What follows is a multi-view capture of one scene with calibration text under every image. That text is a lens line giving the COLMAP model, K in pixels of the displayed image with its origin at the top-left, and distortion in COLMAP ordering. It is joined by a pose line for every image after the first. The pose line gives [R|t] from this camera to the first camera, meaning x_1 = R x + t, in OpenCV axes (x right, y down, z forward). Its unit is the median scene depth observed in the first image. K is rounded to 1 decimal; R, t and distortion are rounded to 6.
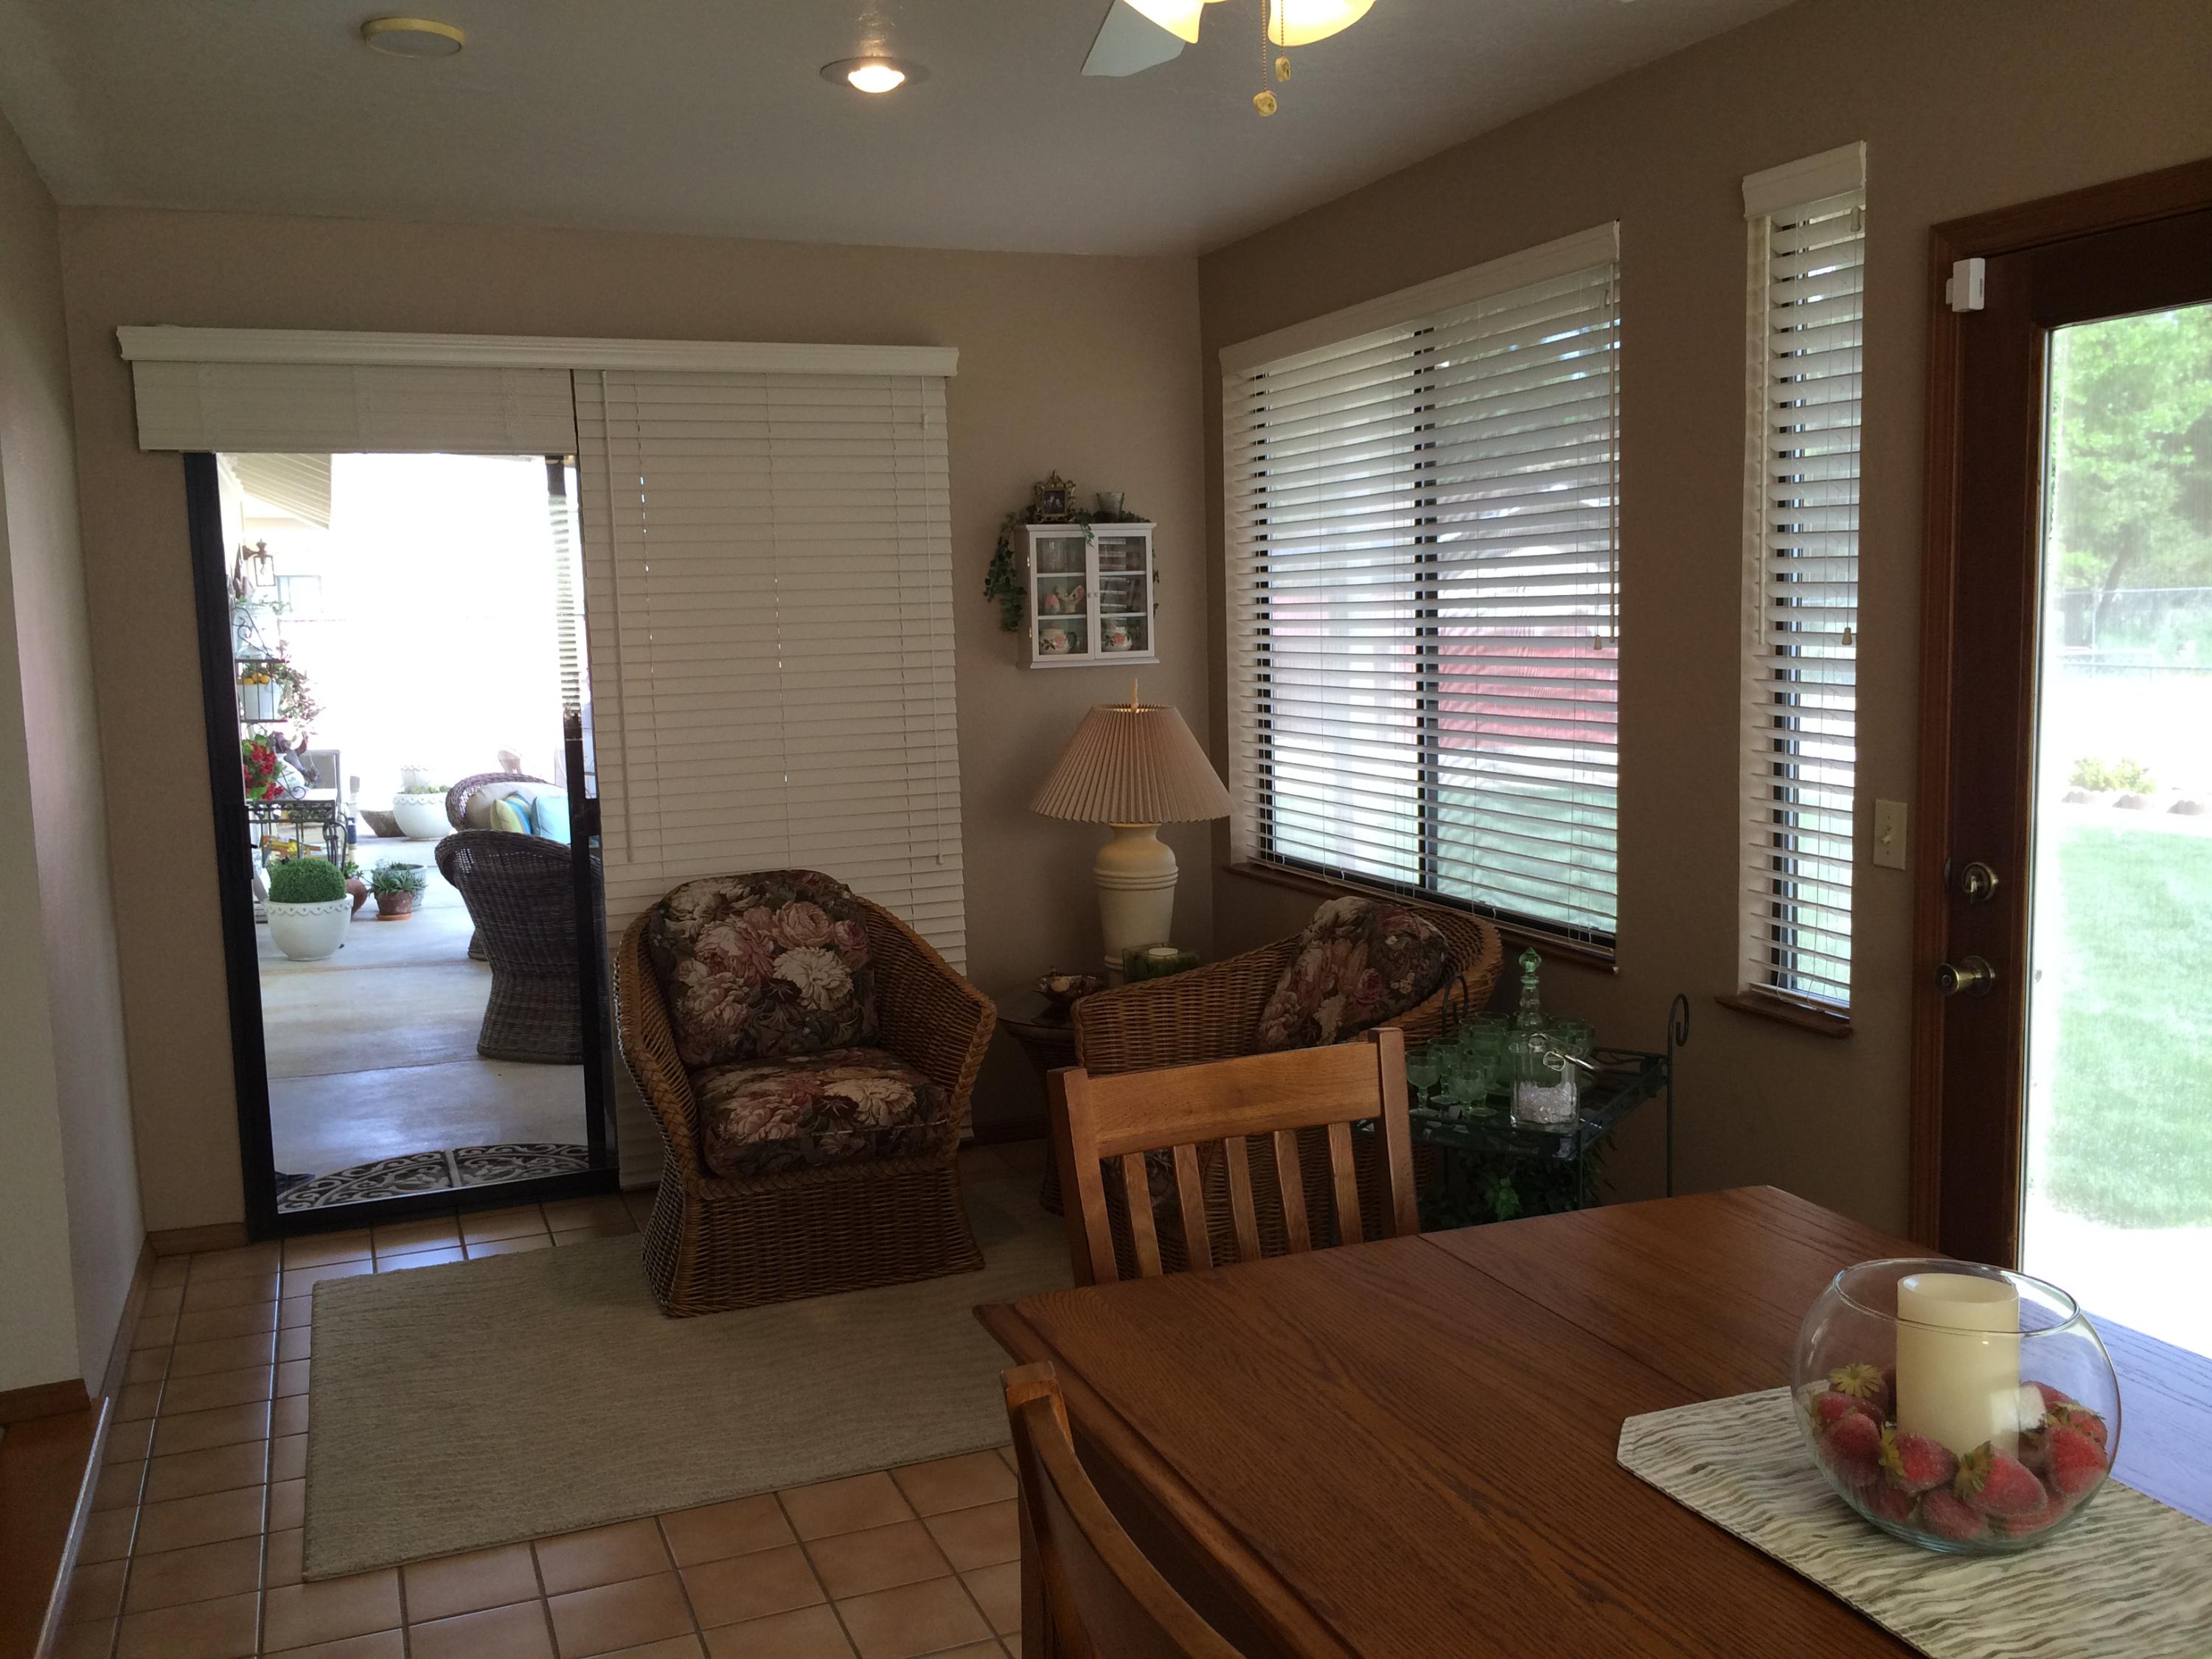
lens RADIAL K [[1905.9, 0, 1103.1], [0, 1905.9, 828.1], [0, 0, 1]] dist [0.072834, -0.098180]
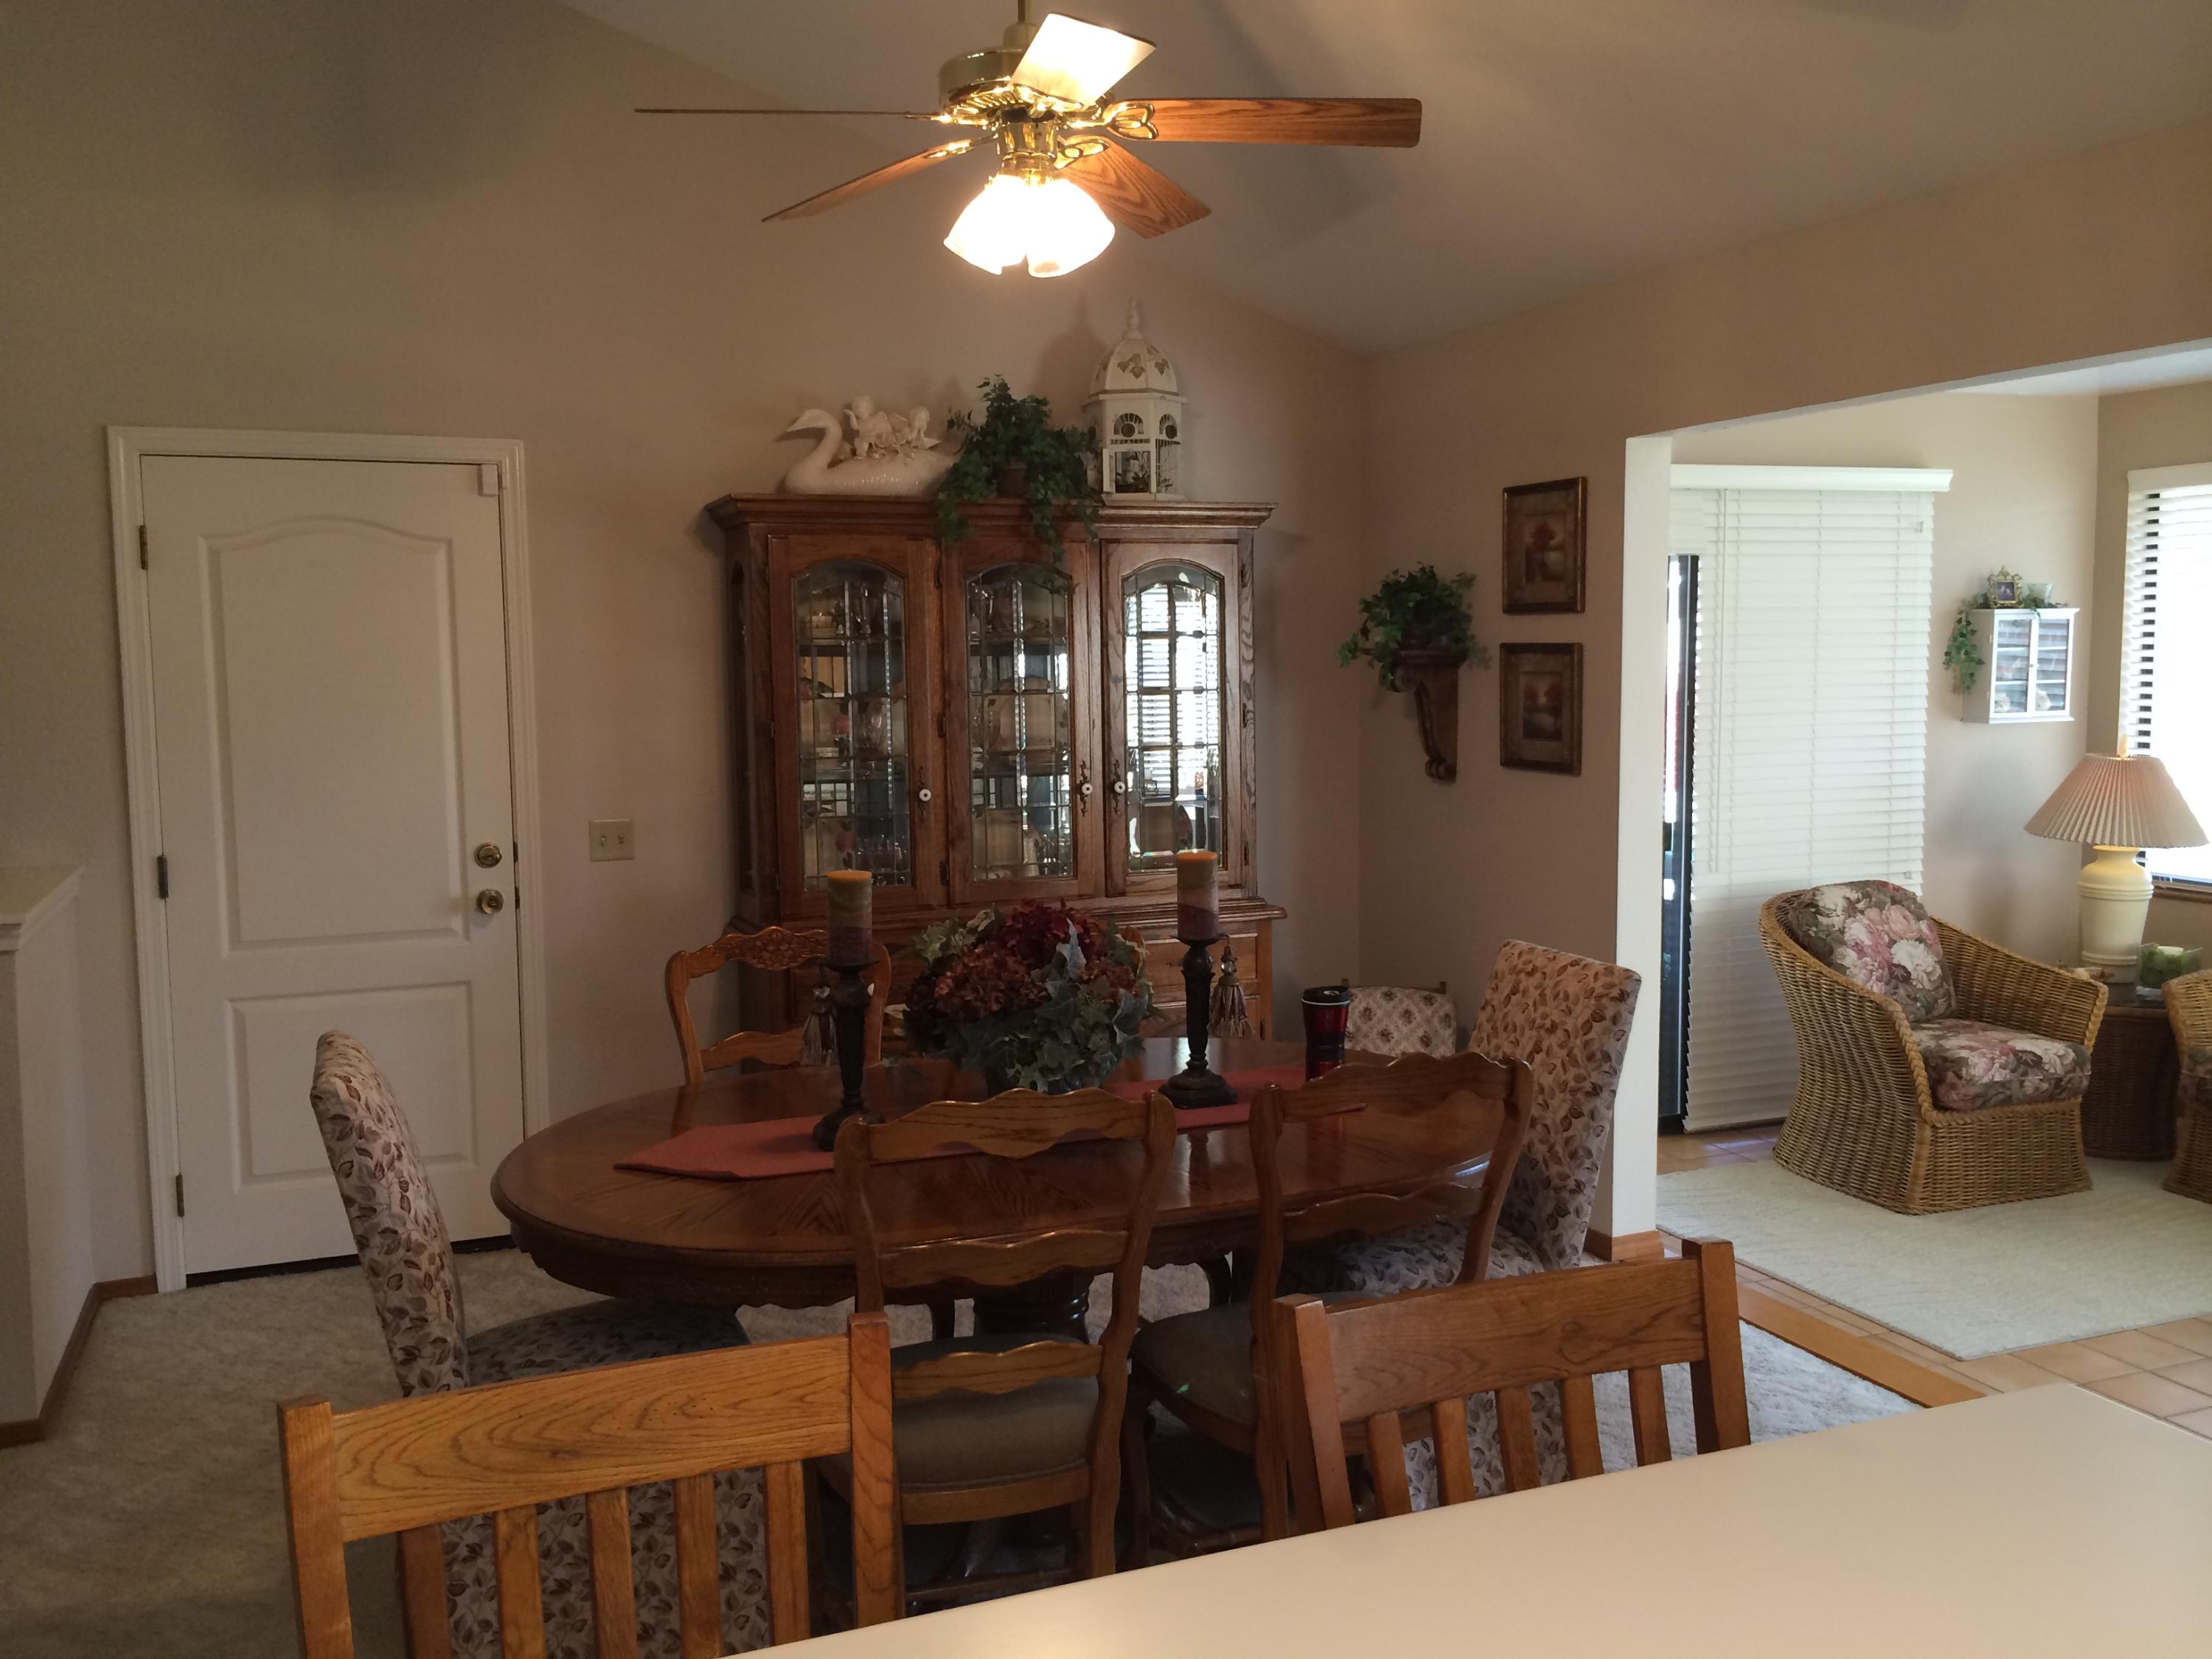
lens RADIAL K [[1905.9, 0, 1108.2], [0, 1905.9, 828.1], [0, 0, 1]] dist [0.072834, -0.098180]
pose [[0.999850, 0.016351, 0.005690, -0.698799], [-0.016228, 0.999646, -0.021080, 0.023128], [-0.006033, 0.020985, 0.999762, -0.289666]]
